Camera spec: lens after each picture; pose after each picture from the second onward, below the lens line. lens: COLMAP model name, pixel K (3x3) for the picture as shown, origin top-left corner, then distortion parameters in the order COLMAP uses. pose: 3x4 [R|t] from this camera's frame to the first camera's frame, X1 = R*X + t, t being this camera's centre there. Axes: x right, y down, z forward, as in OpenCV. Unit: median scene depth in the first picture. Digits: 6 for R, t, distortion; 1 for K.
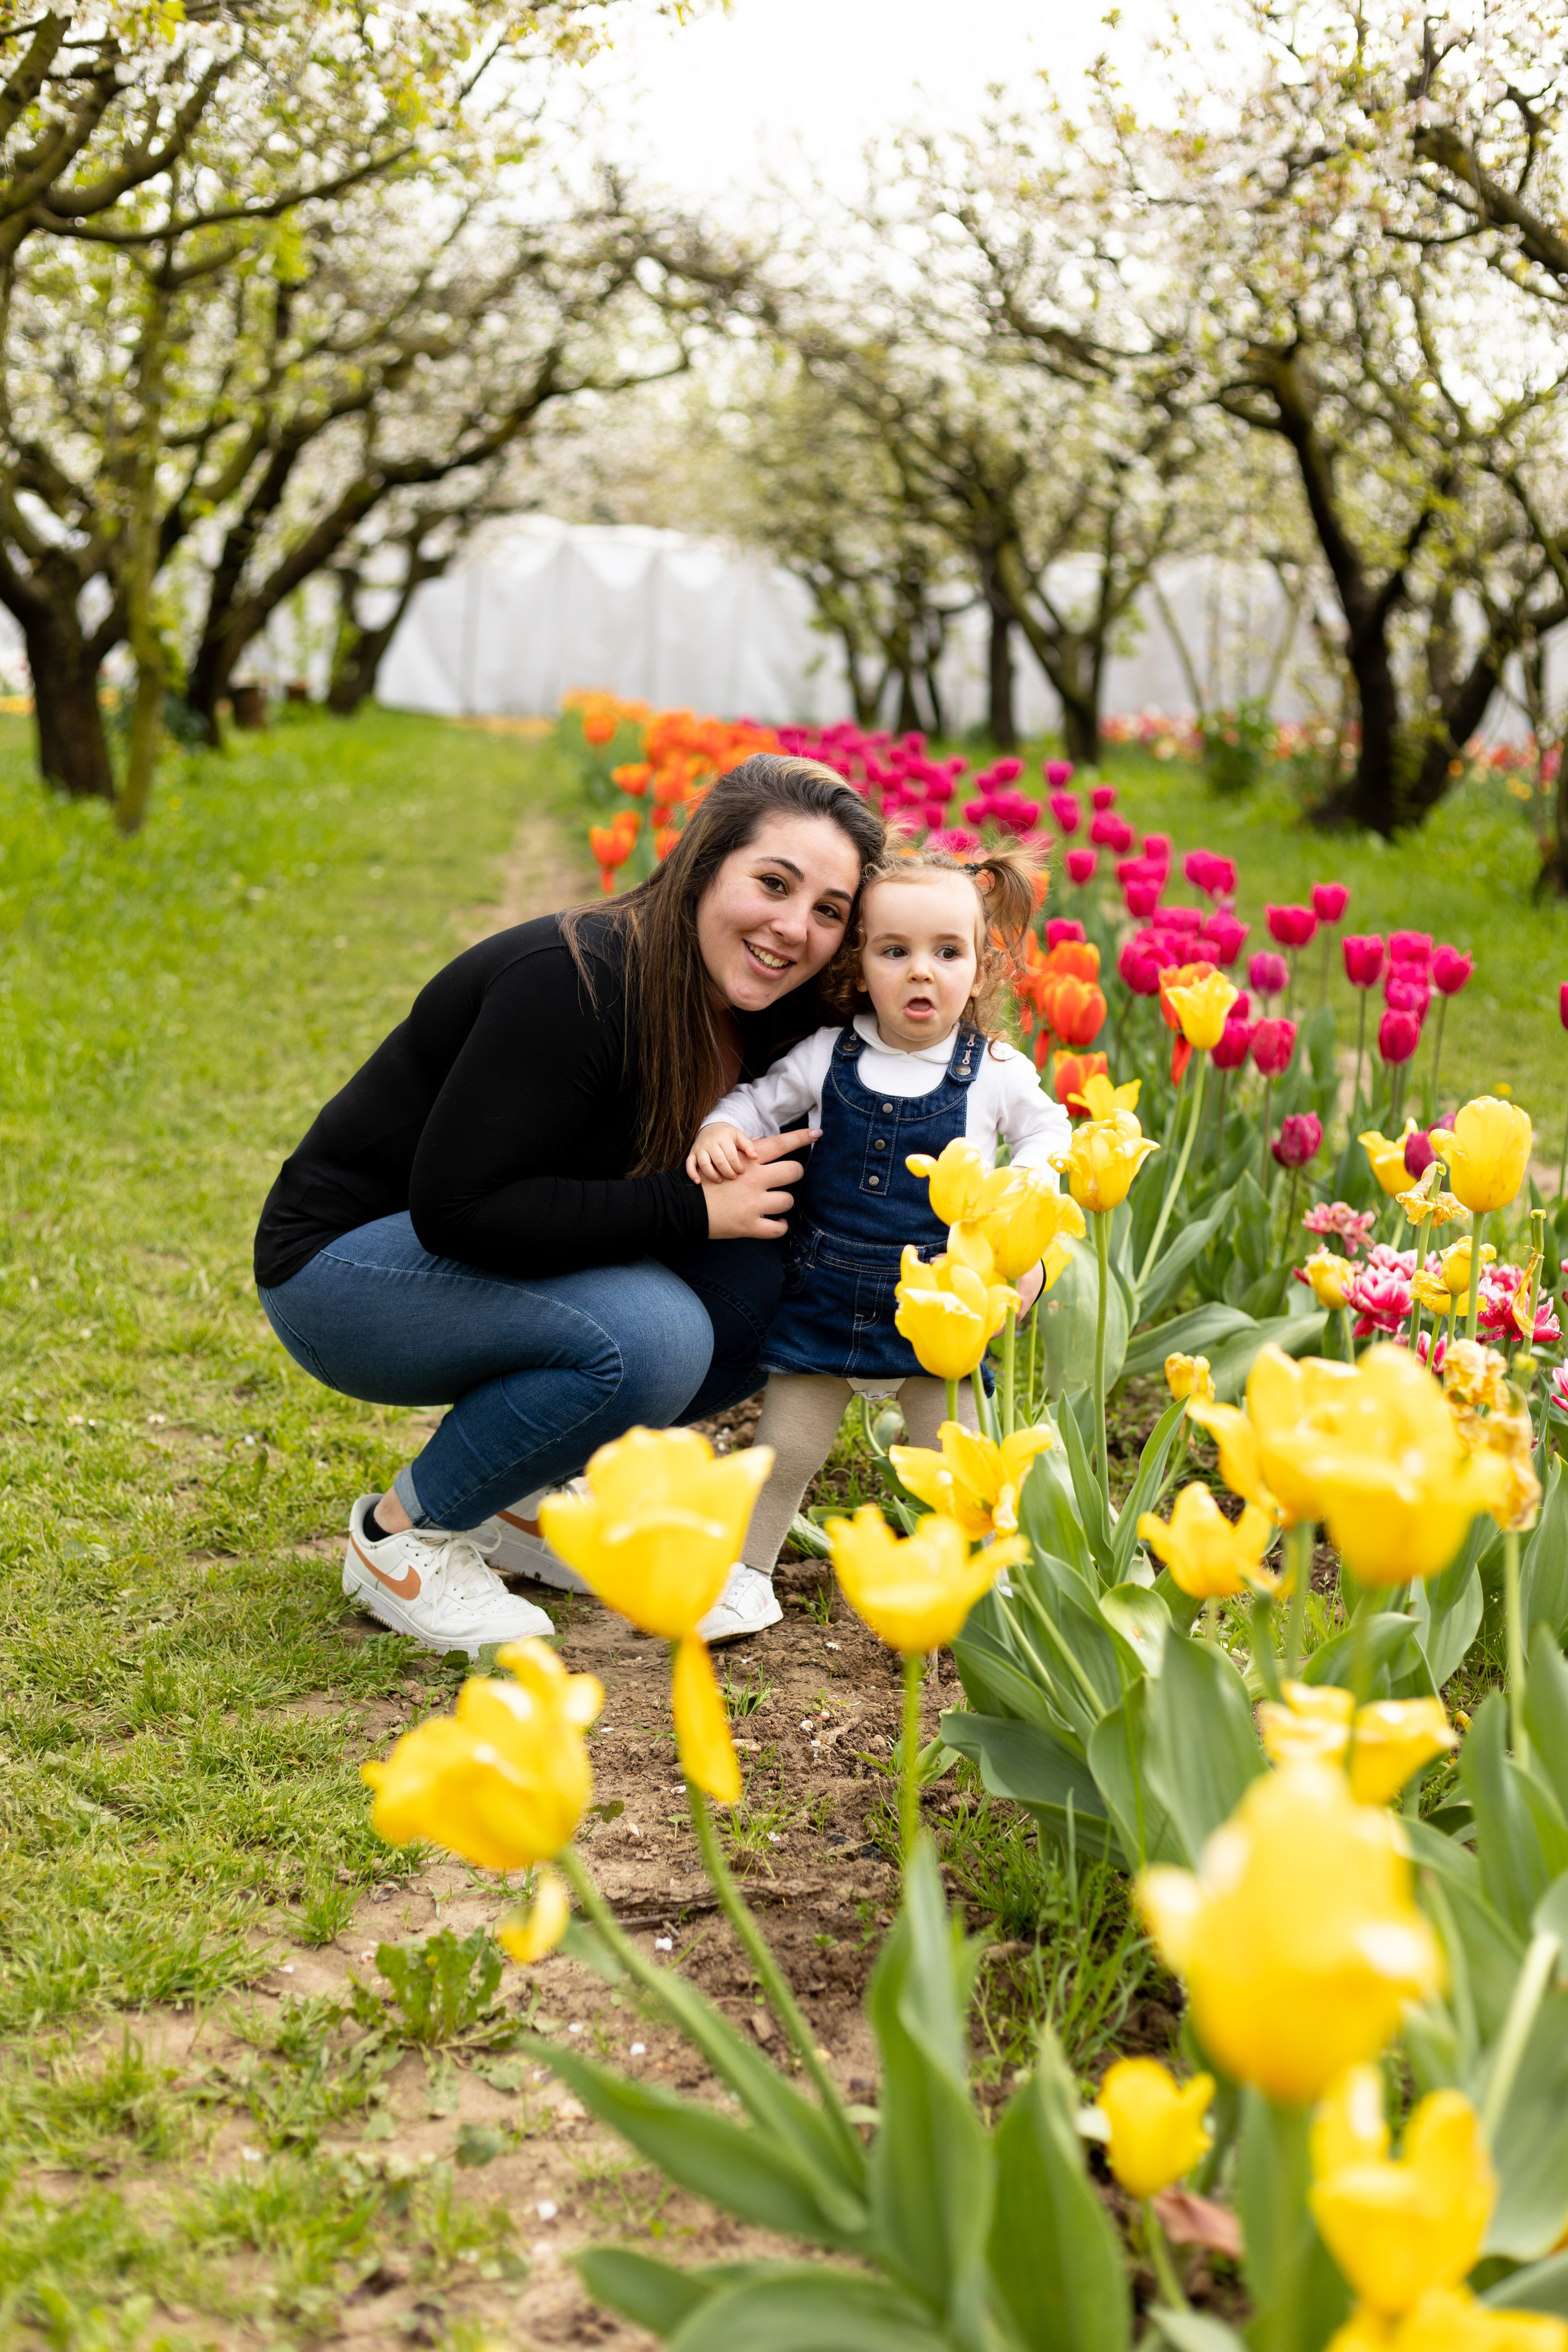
lens RADIAL K [[3671.5, 0, 817.1], [0, 3671.5, 1177.8], [0, 0, 1]] dist [-0.013124, 0.075619]
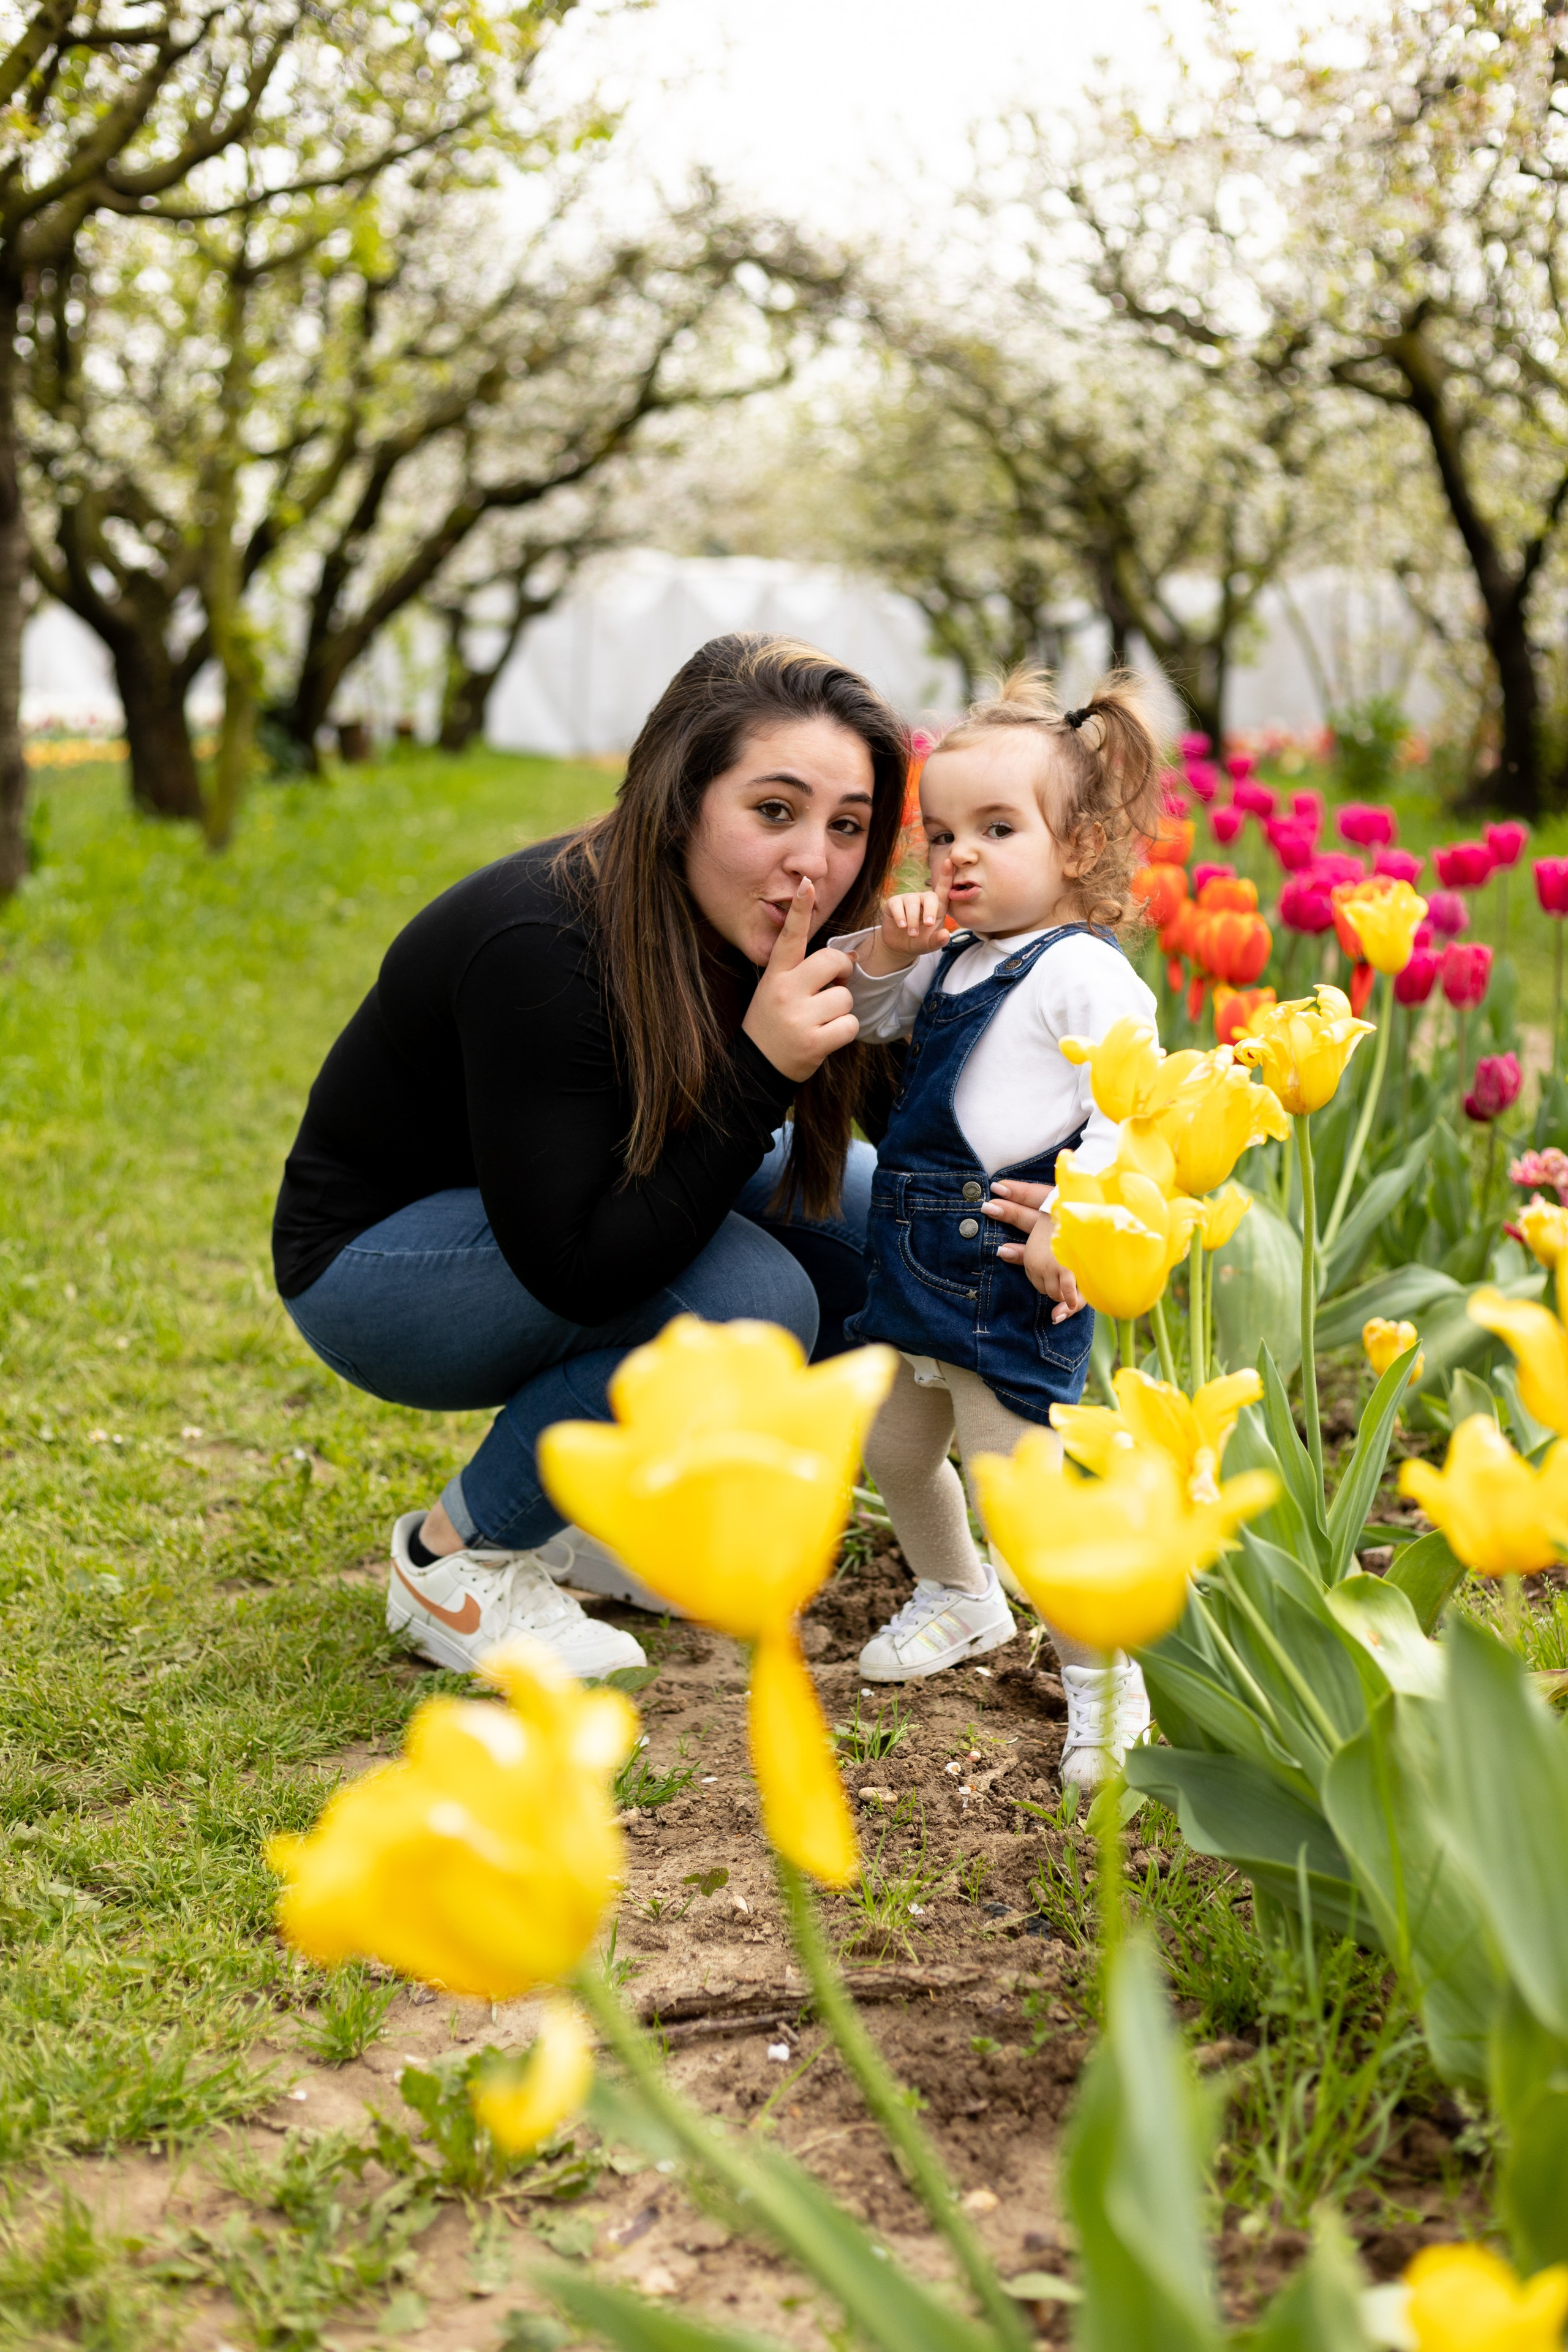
lens RADIAL K [[3671.5, 0, 817.1], [0, 3671.5, 1177.8], [0, 0, 1]] dist [-0.013124, 0.075619]
pose [[0.998942, -0.029357, -0.035387, -0.000070], [0.028906, 0.999495, -0.013194, 0.006058], [0.035757, 0.012157, 0.999287, 0.039649]]
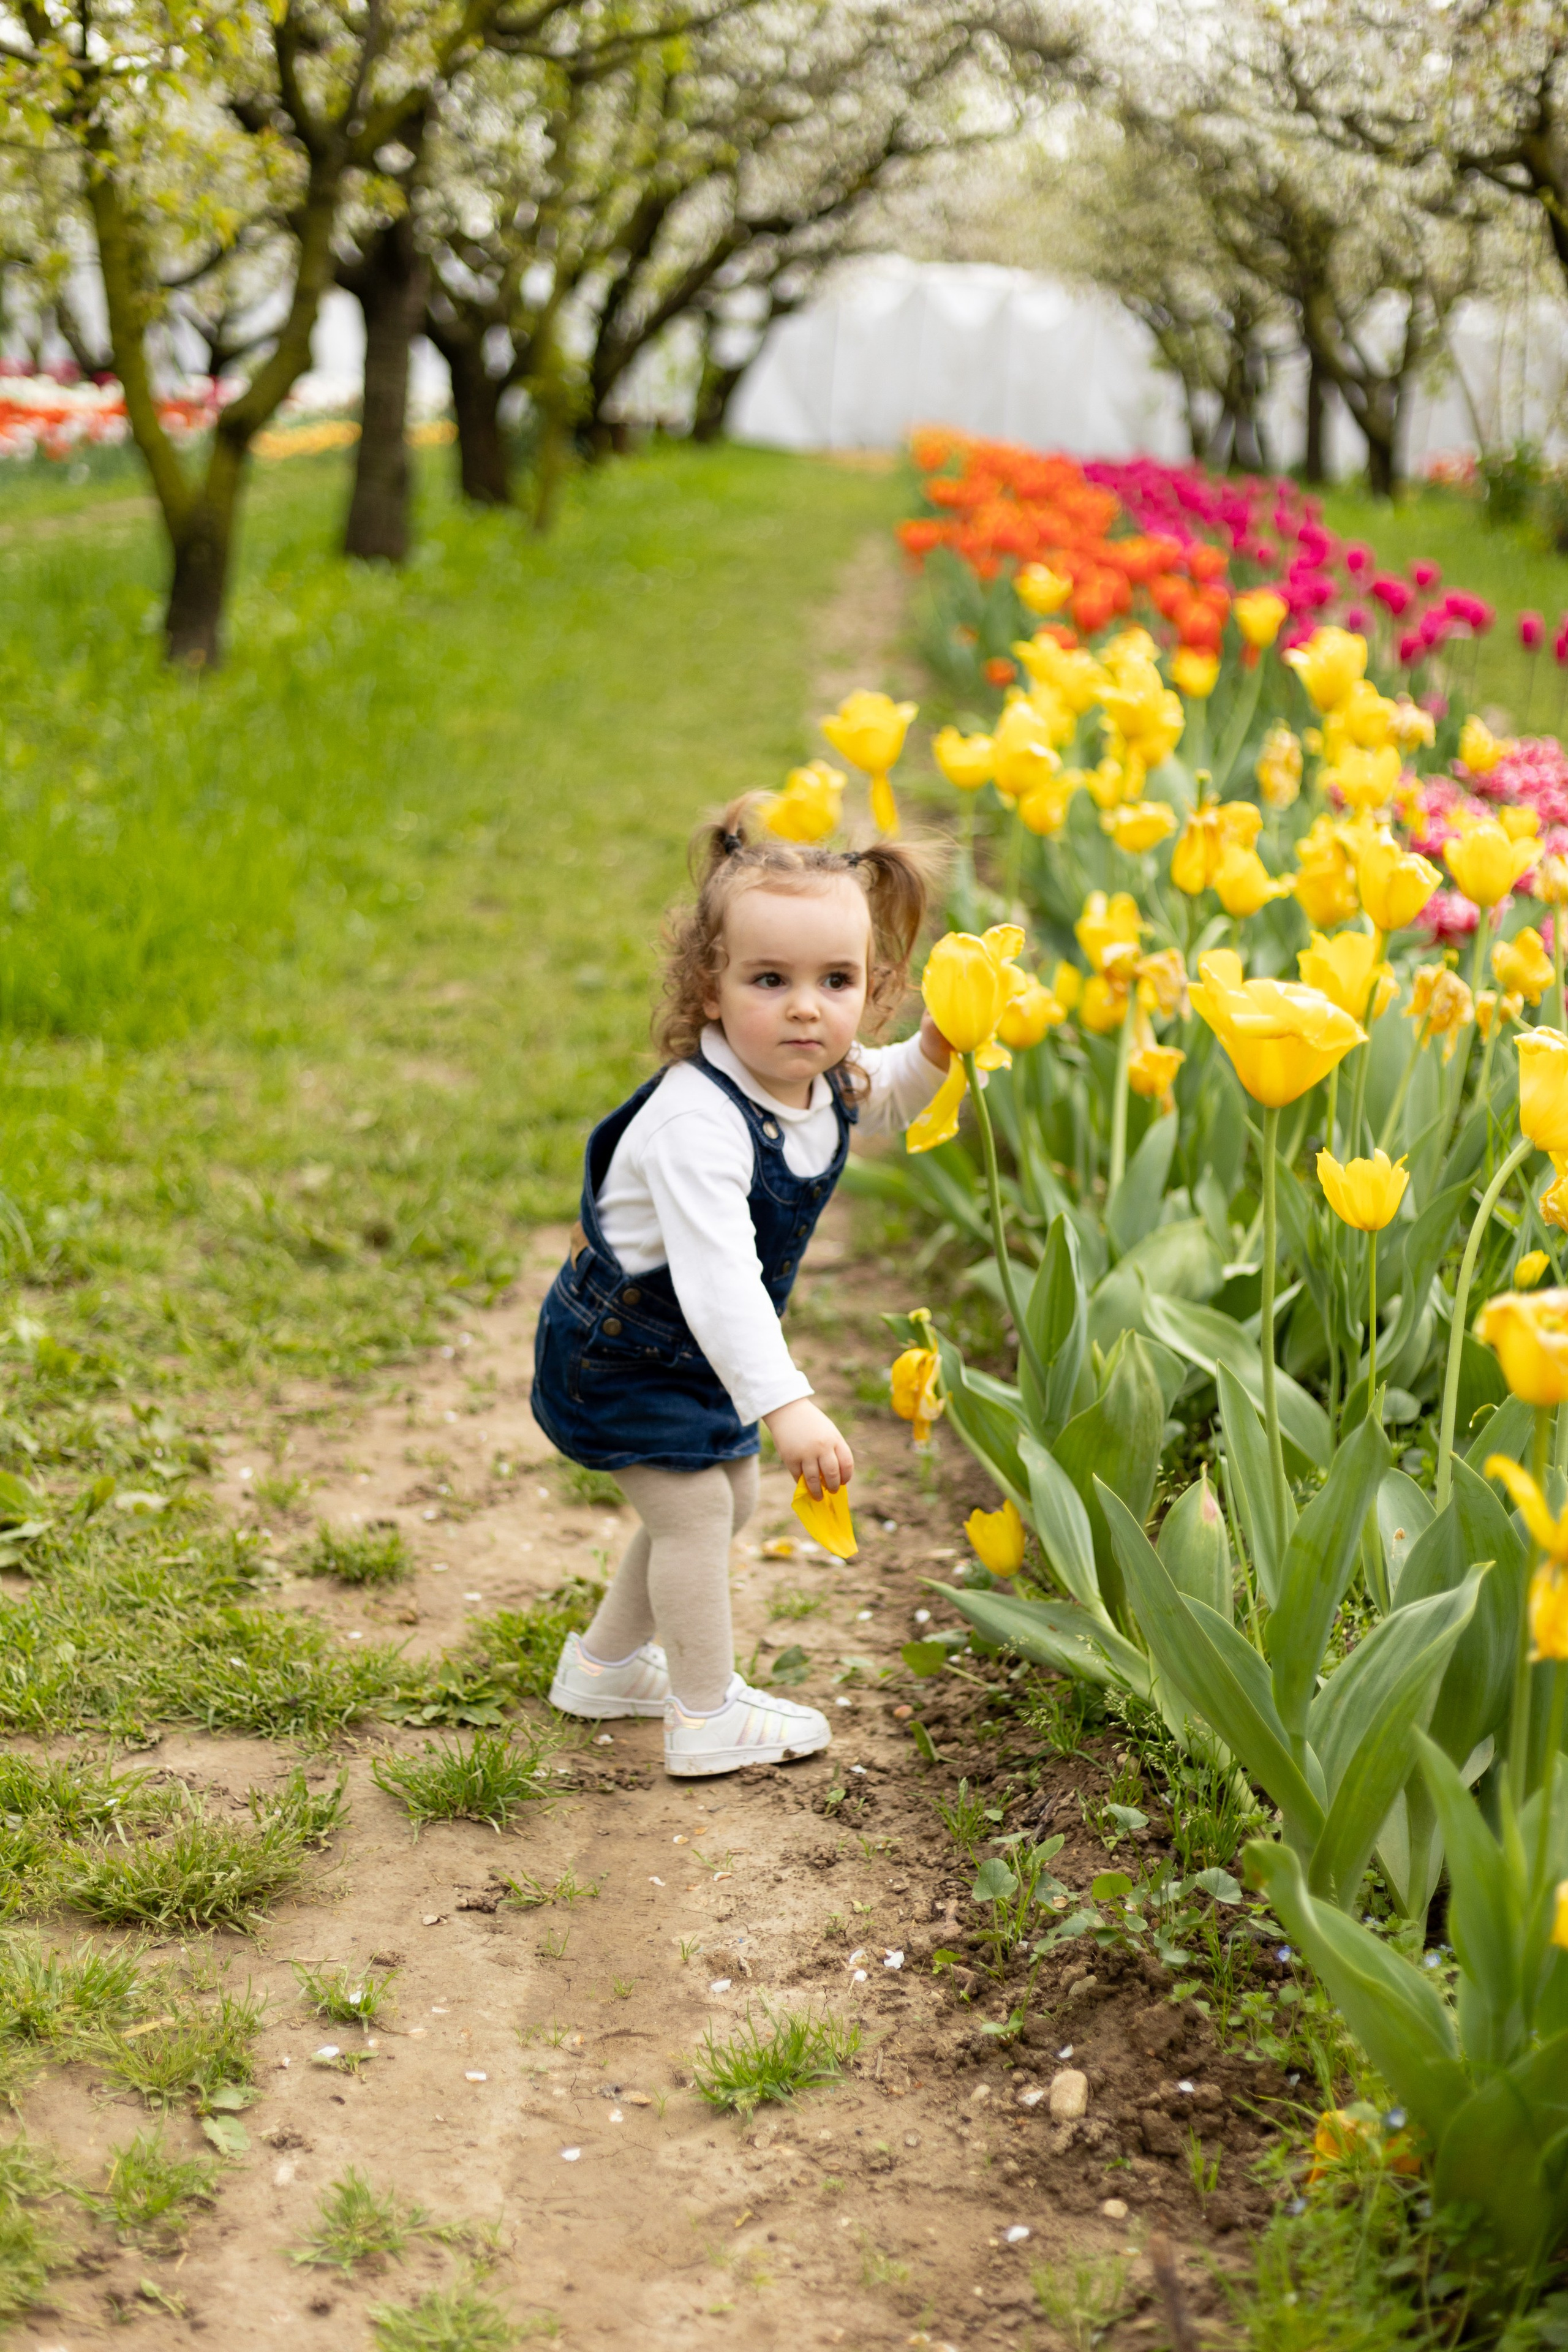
lens RADIAL K [[3726.7, 0, 822.2], [0, 3726.7, 1226.9], [0, 0, 1]] dist [-0.009775, 0.087438]
pose [[0.995540, 0.029492, -0.089614, 0.019776], [-0.022337, 0.996559, 0.079822, 0.026837], [0.091660, -0.077464, 0.992773, -0.190096]]
